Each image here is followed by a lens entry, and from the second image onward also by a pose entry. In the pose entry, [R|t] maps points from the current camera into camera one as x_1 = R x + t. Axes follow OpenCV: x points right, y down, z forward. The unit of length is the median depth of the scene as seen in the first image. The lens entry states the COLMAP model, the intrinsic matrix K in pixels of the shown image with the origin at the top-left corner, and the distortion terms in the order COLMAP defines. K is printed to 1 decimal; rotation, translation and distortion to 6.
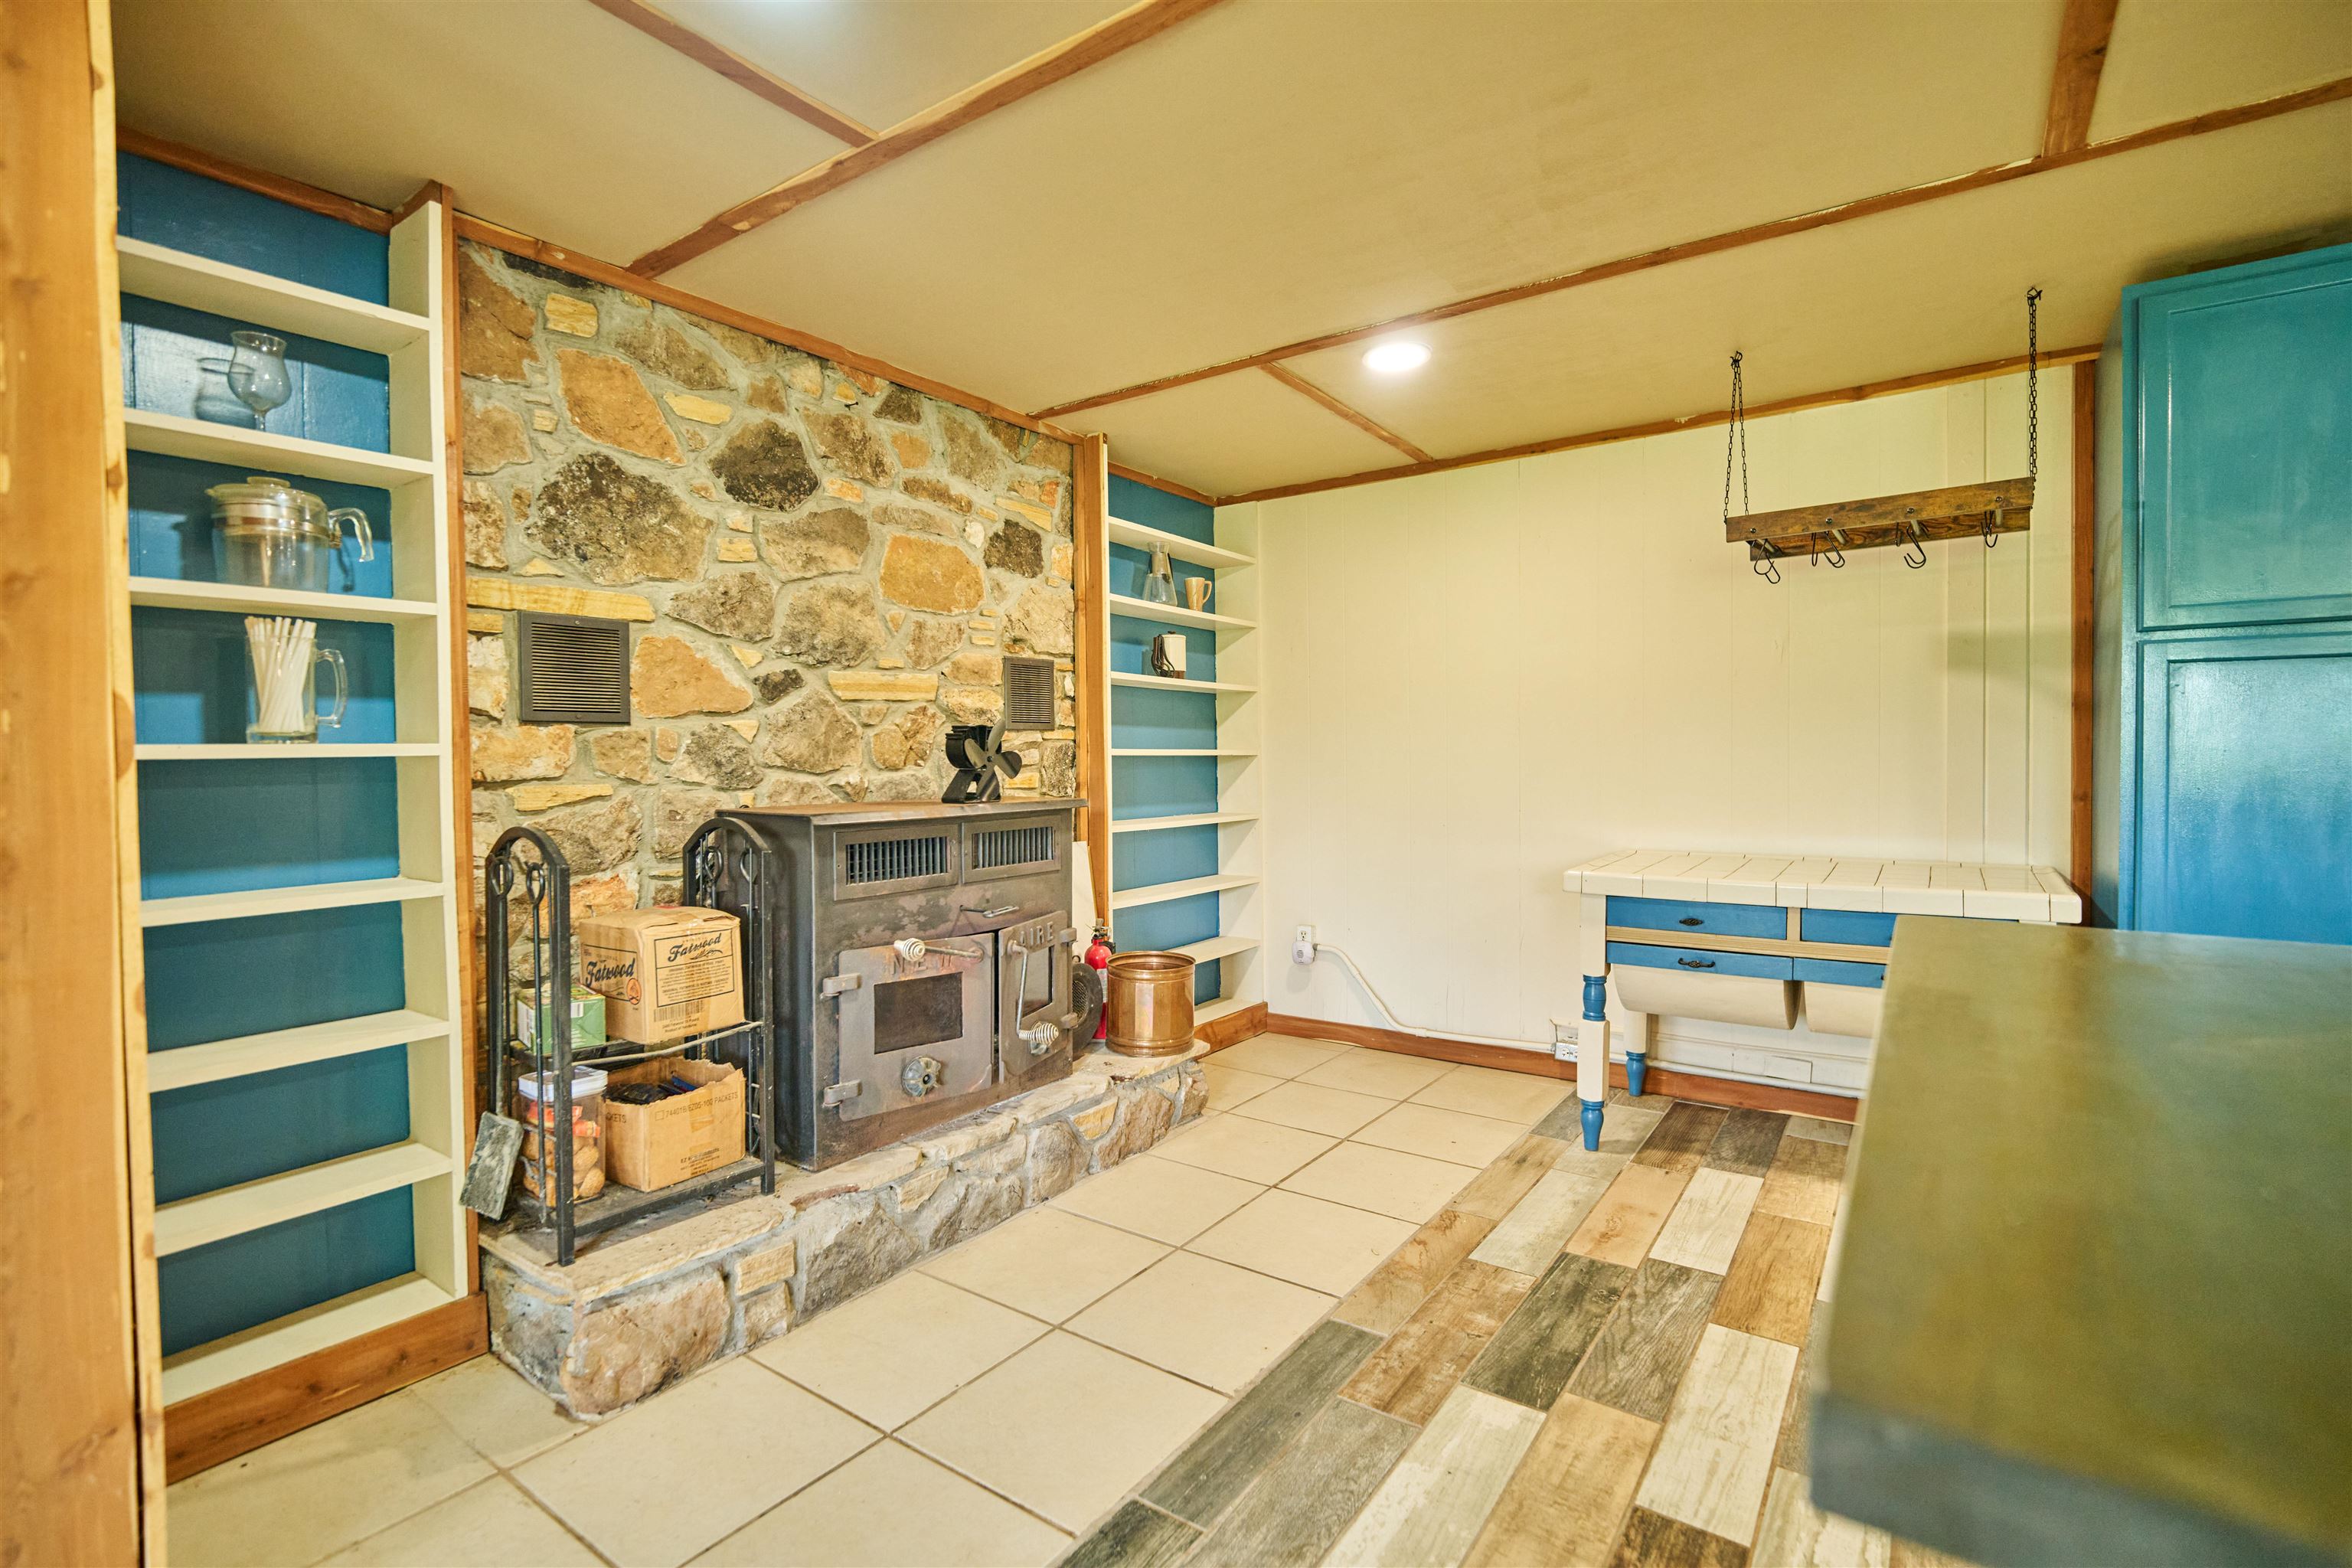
lens RADIAL K [[1086.3, 0, 1183.6], [0, 1086.3, 779.4], [0, 0, 1]] dist [-0.005970, -0.000729]
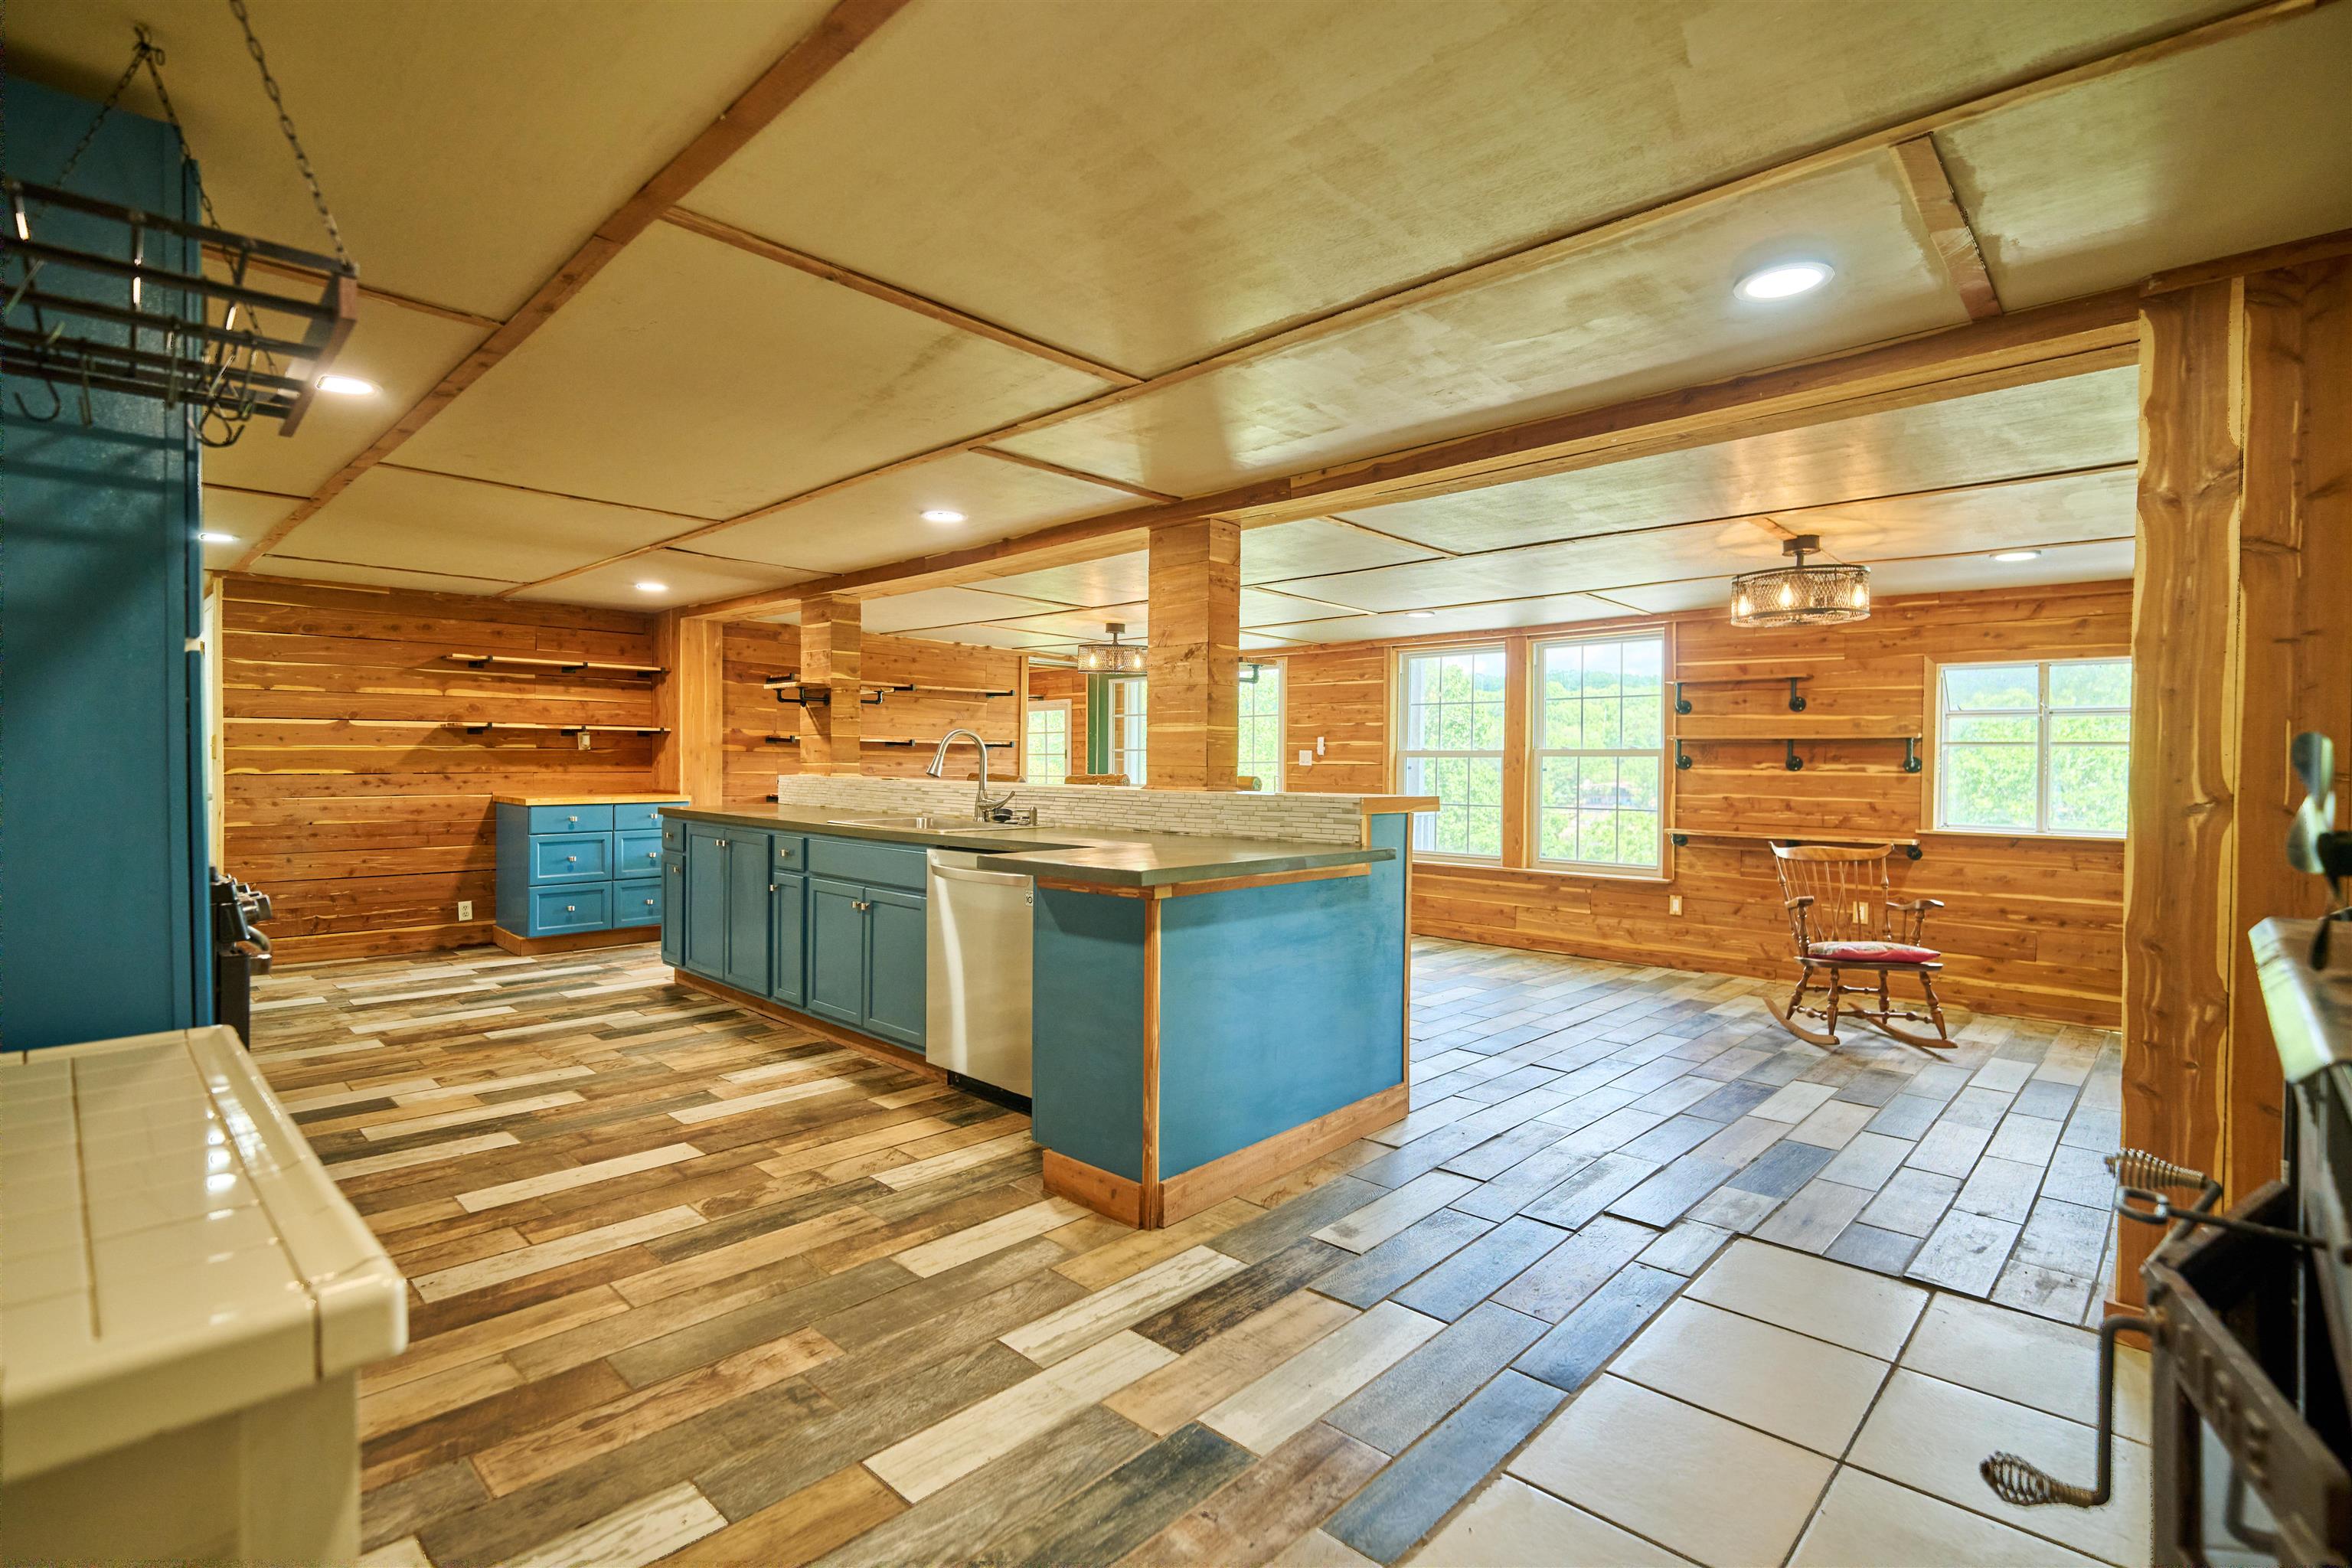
lens RADIAL K [[1086.3, 0, 1178.3], [0, 1086.3, 770.8], [0, 0, 1]] dist [-0.005970, -0.000729]
pose [[-0.988468, 0.003773, 0.151383, 0.124318], [0.008150, 0.999566, 0.028304, -0.053934], [-0.151211, 0.029212, -0.988070, 1.340622]]
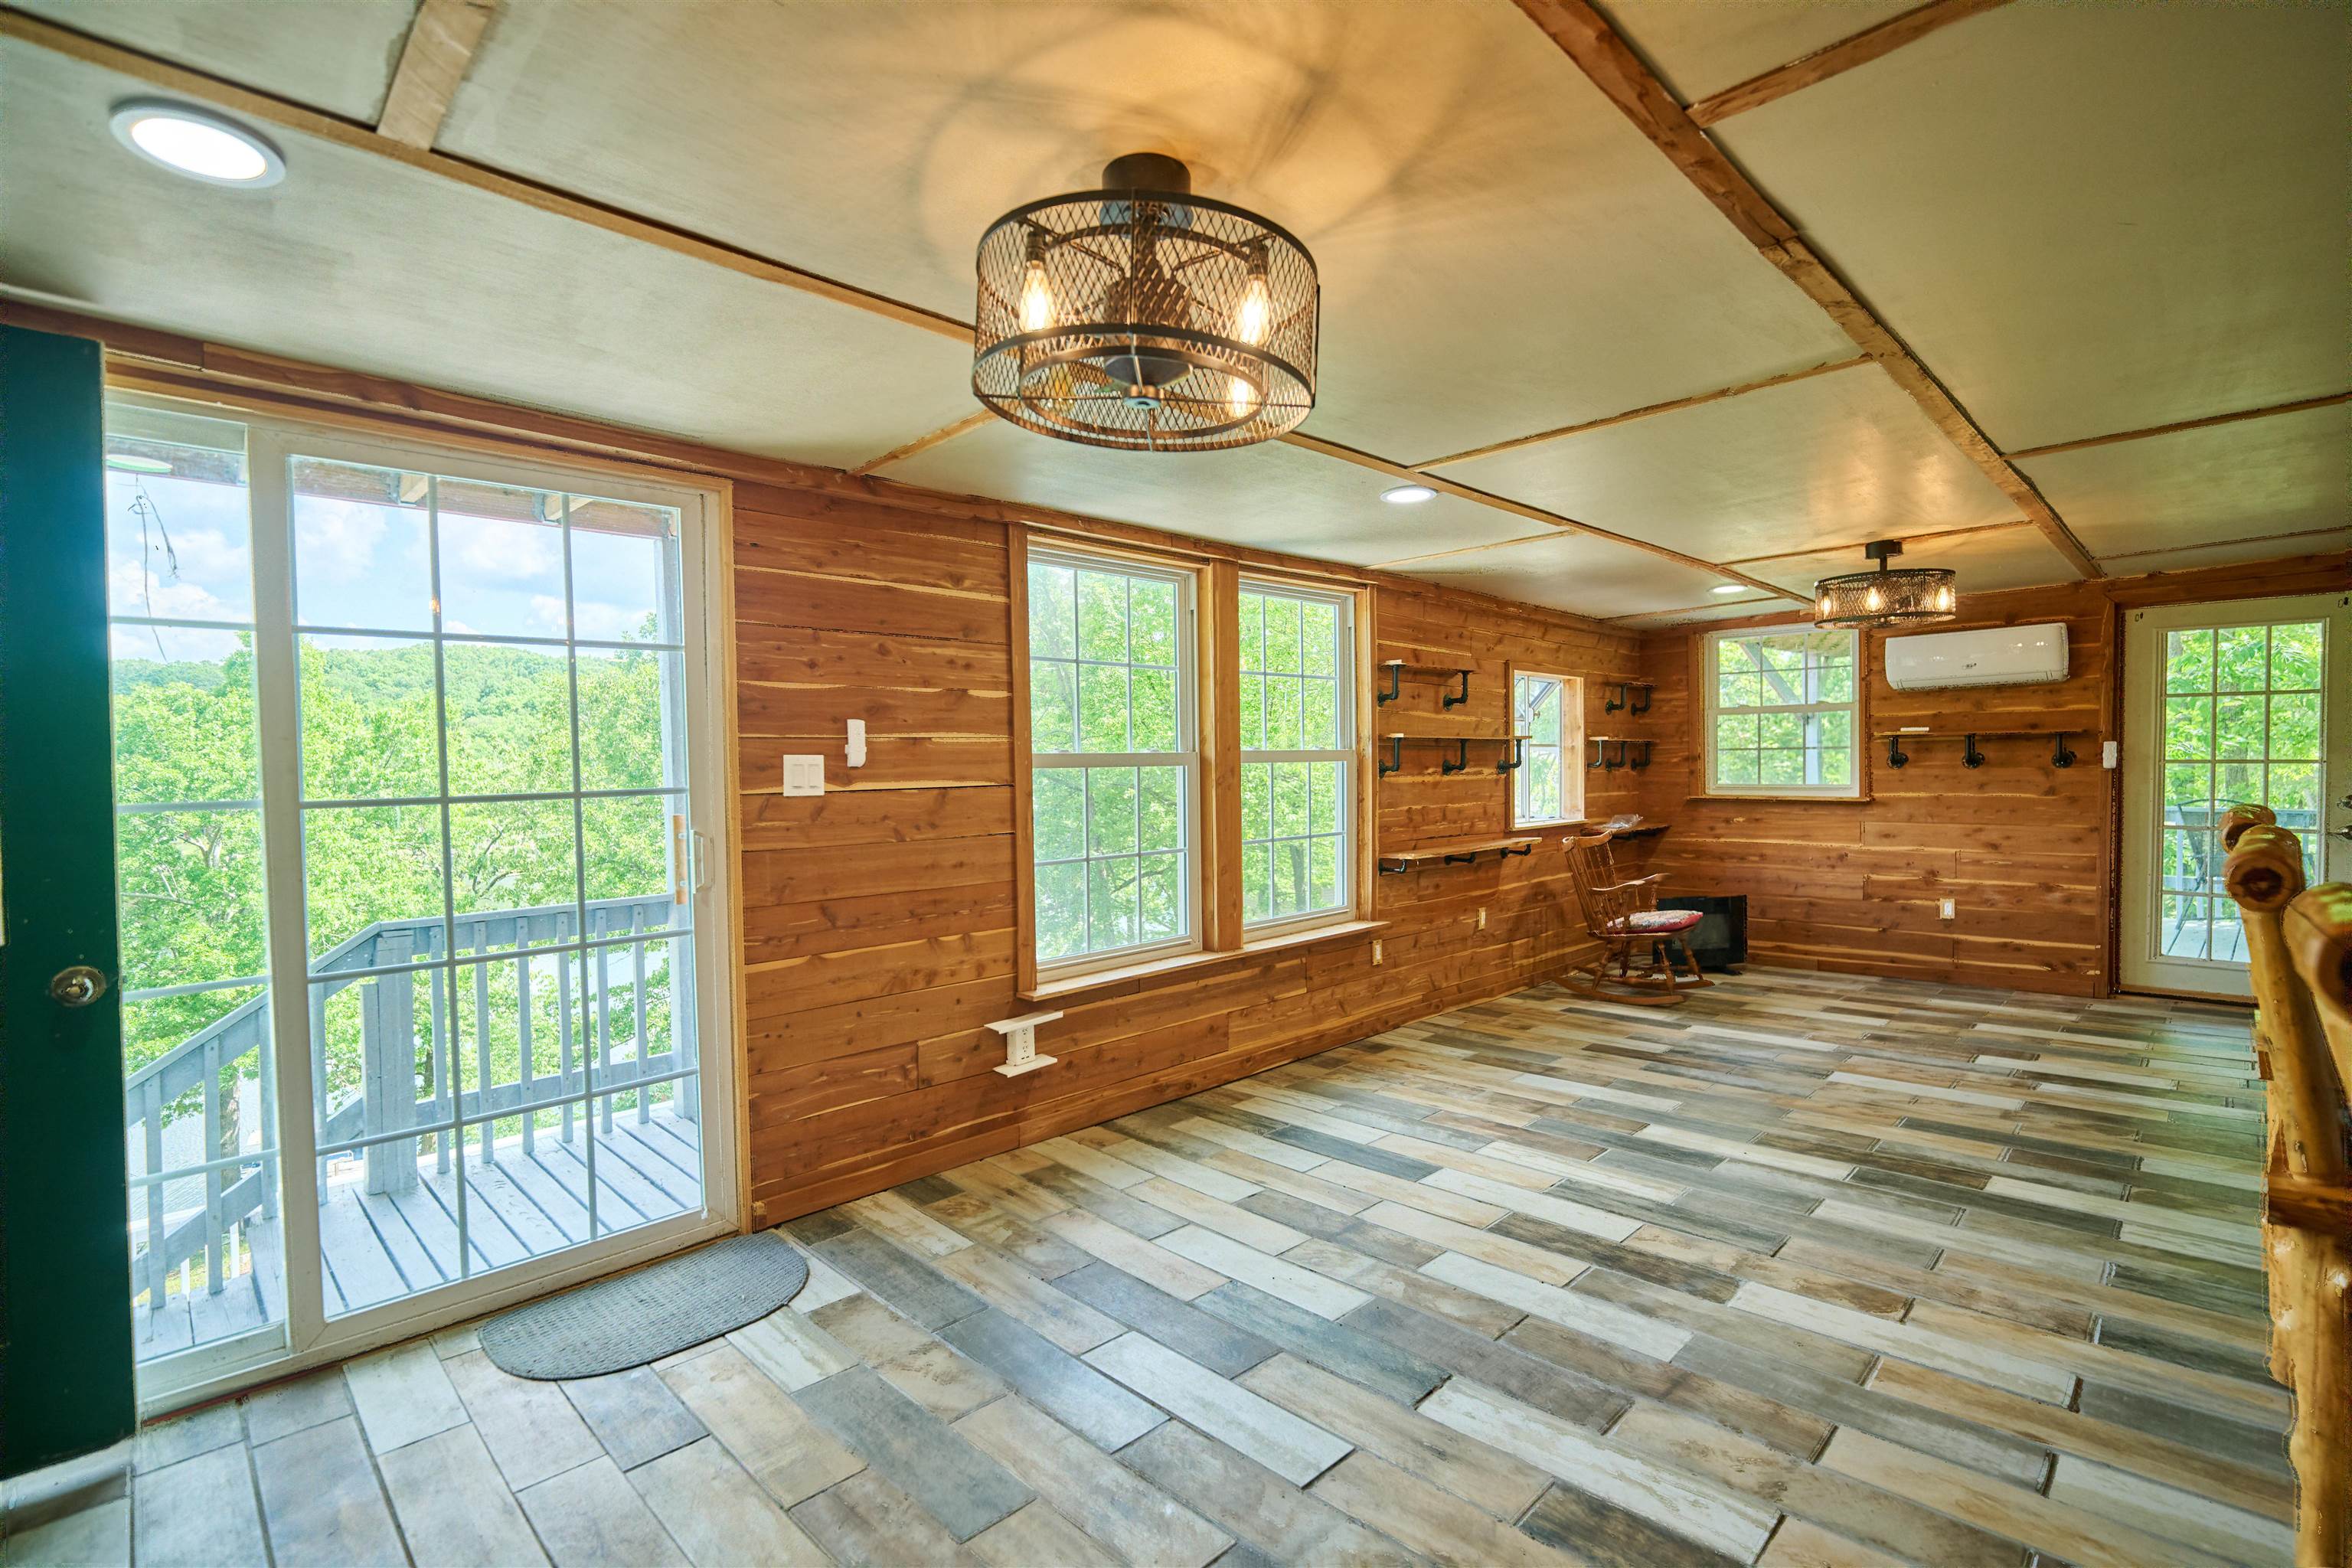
lens RADIAL K [[1086.3, 0, 1186.9], [0, 1086.3, 785.6], [0, 0, 1]] dist [-0.005970, -0.000729]
pose [[-0.169038, 0.035992, -0.984952, 1.264623], [-0.006399, 0.999272, 0.037613, -0.035221], [0.985589, 0.012660, -0.168684, -1.155391]]
